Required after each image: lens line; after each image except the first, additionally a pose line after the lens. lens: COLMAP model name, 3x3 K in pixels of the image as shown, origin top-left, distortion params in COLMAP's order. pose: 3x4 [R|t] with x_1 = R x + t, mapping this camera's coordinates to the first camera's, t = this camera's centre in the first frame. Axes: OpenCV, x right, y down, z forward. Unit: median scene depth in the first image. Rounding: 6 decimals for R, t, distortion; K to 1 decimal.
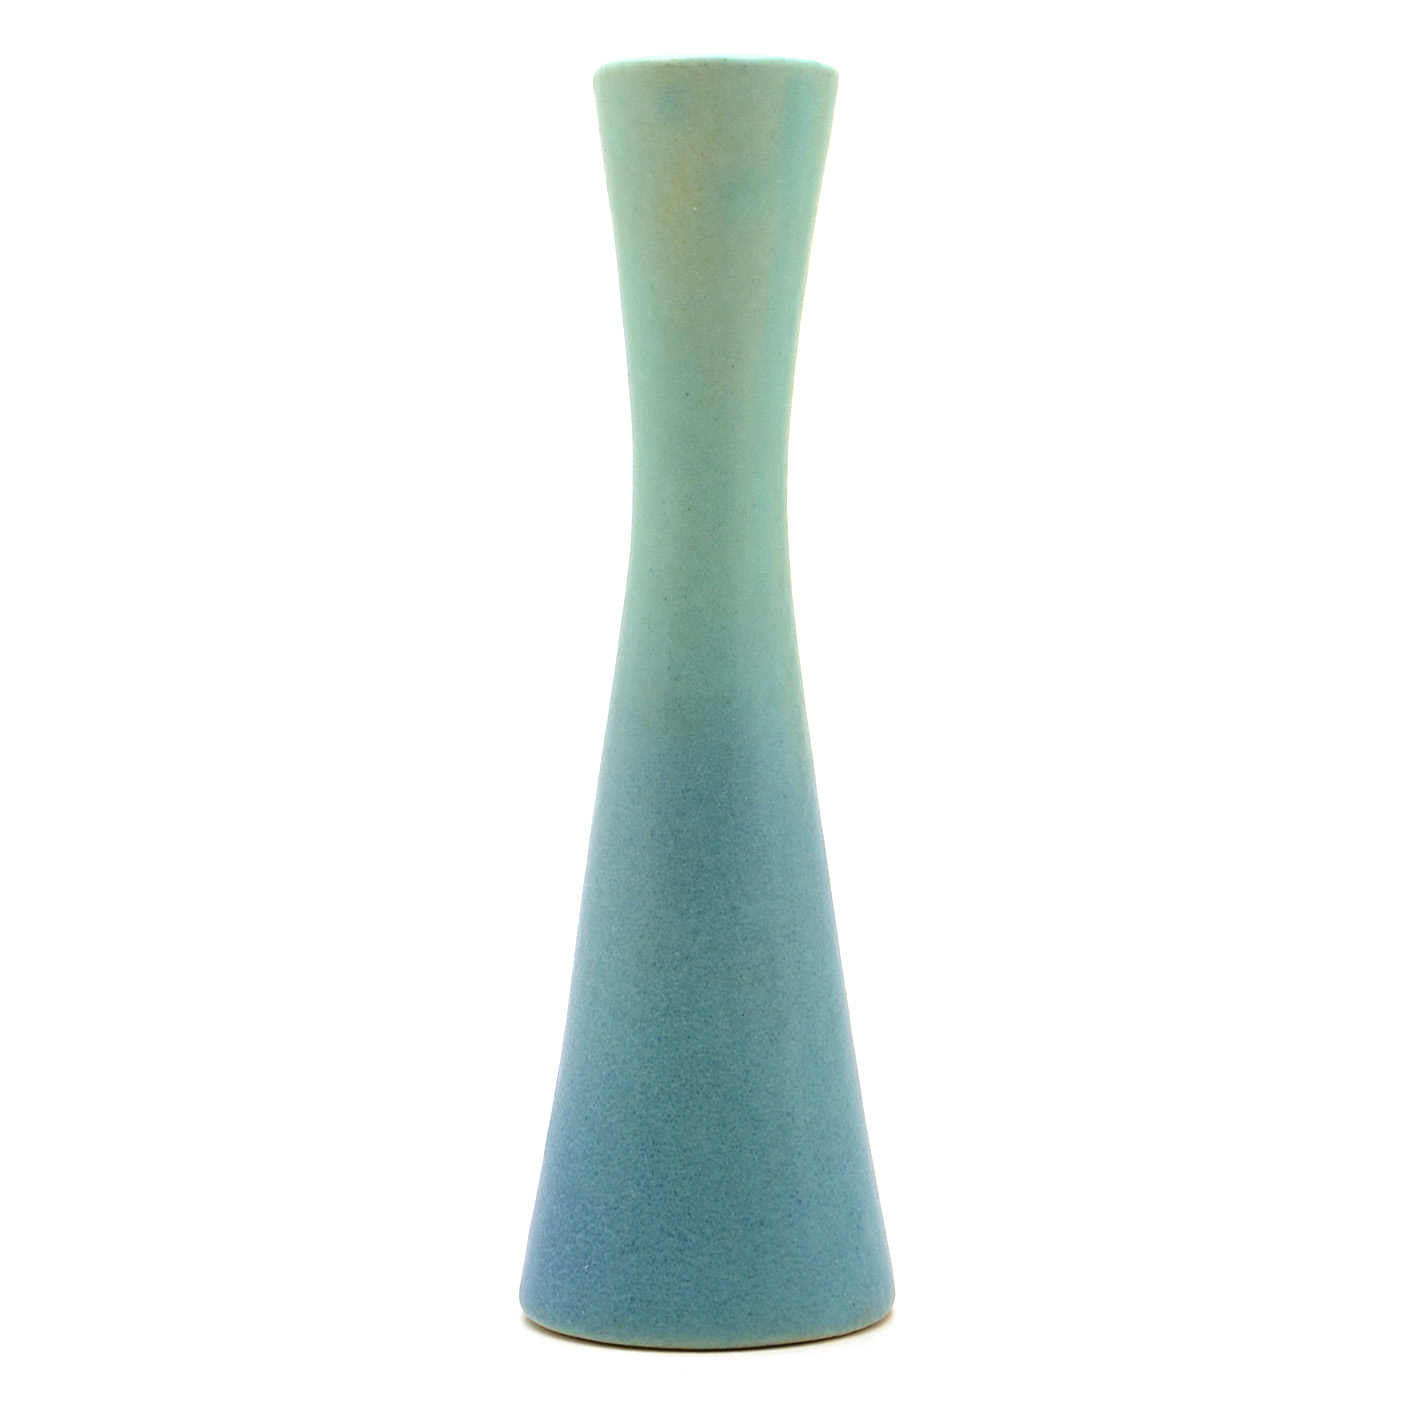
lens RADIAL K [[3151.0, 0, 699.2], [0, 3151.0, 713.6], [0, 0, 1]] dist [-0.126081, 0.000000]
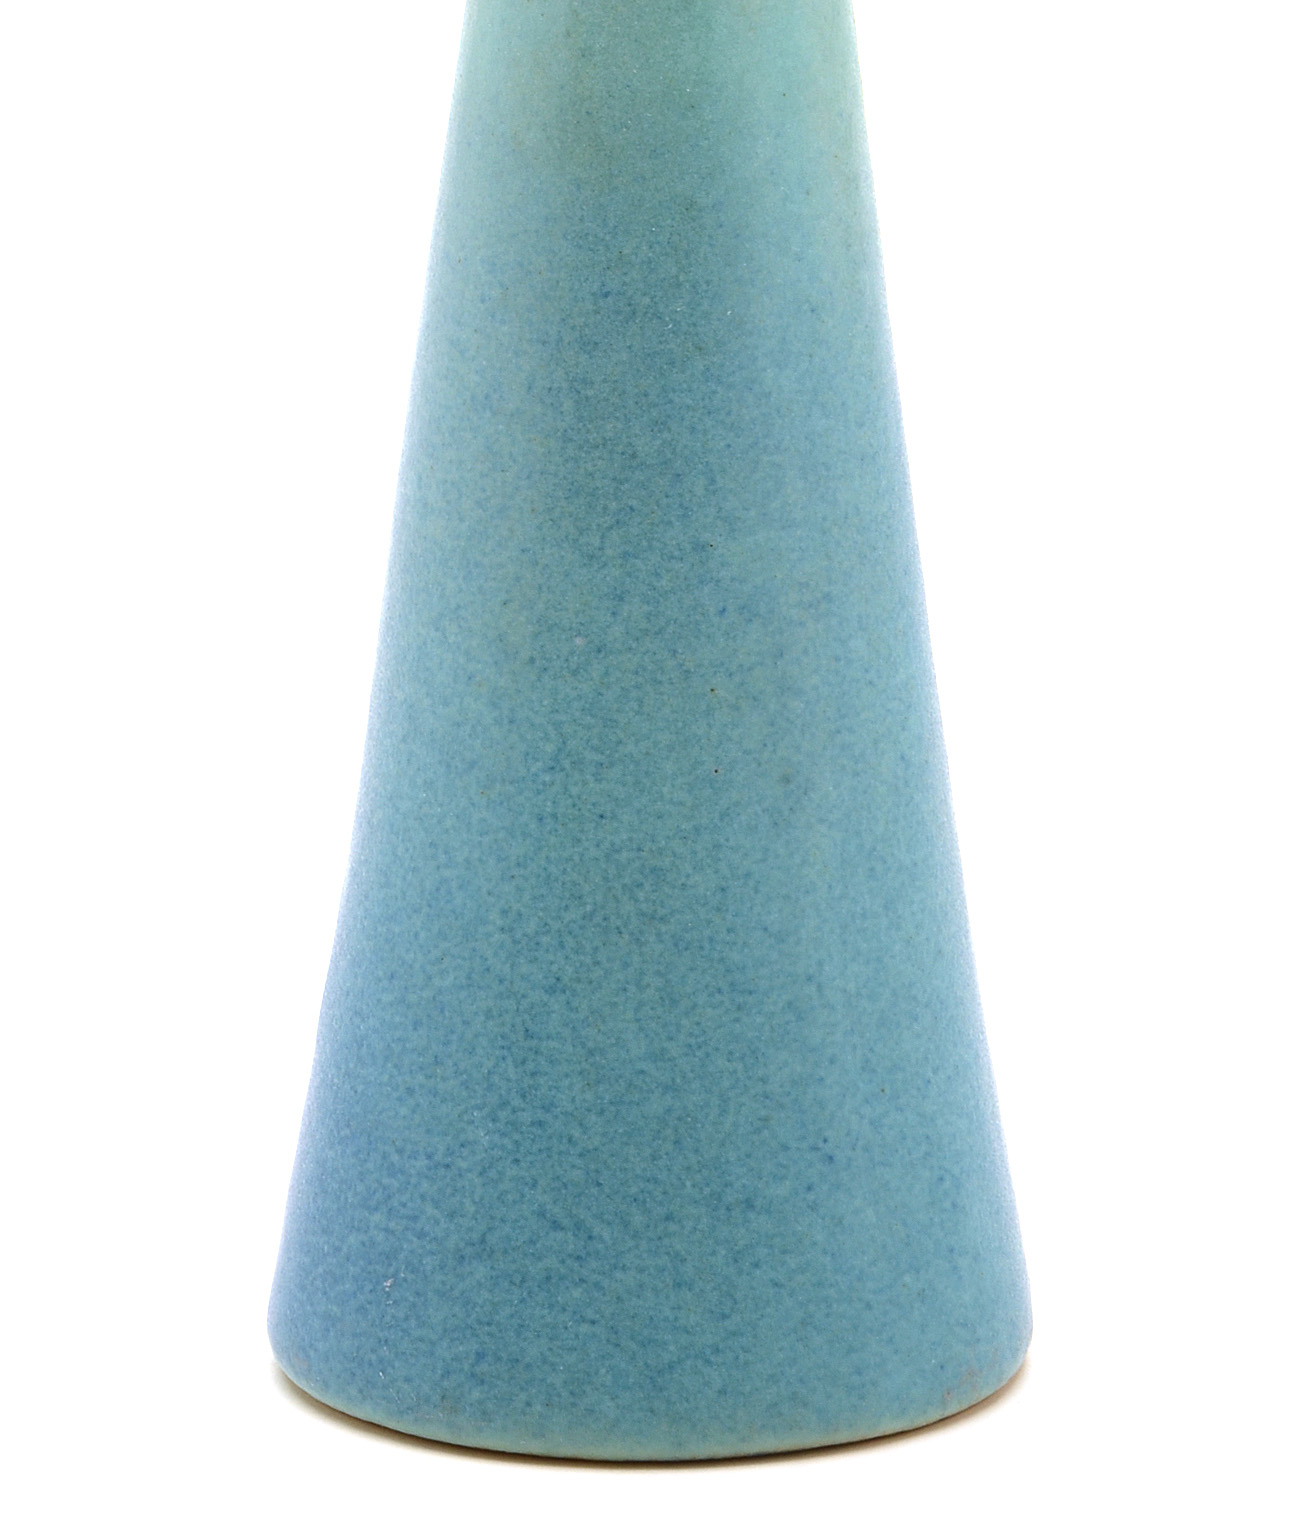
lens RADIAL K [[4290.3, 0, 649.5], [0, 4290.3, 770.7], [0, 0, 1]] dist [-0.048276, 0.000000]
pose [[0.998798, 0.014208, -0.046919, 0.034156], [-0.007297, 0.989508, 0.144291, 0.002288], [0.048477, -0.143775, 0.988422, 0.358480]]
